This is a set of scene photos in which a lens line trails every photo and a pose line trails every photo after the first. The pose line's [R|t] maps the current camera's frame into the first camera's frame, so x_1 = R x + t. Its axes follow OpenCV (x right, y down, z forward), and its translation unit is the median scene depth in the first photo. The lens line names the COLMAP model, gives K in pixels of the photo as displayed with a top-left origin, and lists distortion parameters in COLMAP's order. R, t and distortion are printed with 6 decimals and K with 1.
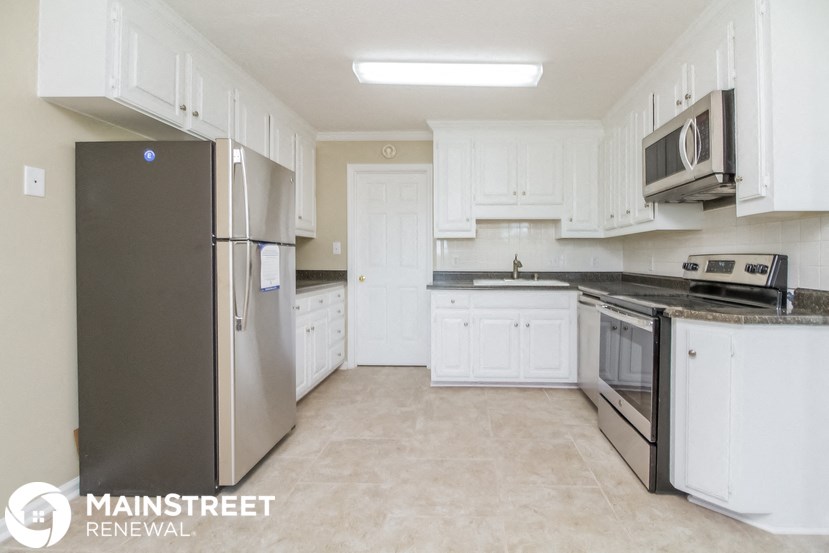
lens RADIAL K [[420.3, 0, 411.8], [0, 420.3, 264.2], [0, 0, 1]] dist [0.001370, -0.000176]
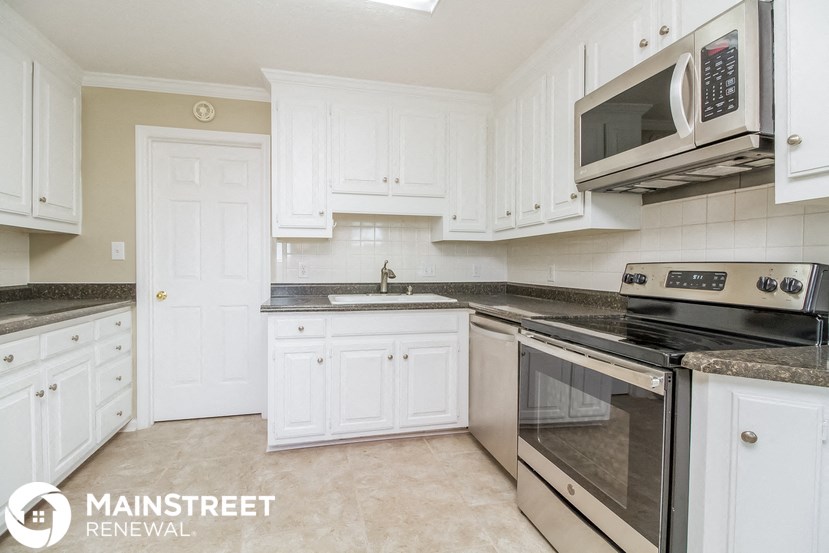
lens RADIAL K [[420.3, 0, 411.8], [0, 420.3, 264.2], [0, 0, 1]] dist [0.001370, -0.000176]
pose [[0.931677, 0.001102, 0.363286, 0.016756], [0.004270, 0.999893, -0.013984, -0.007623], [-0.363263, 0.014580, 0.931573, 0.296601]]
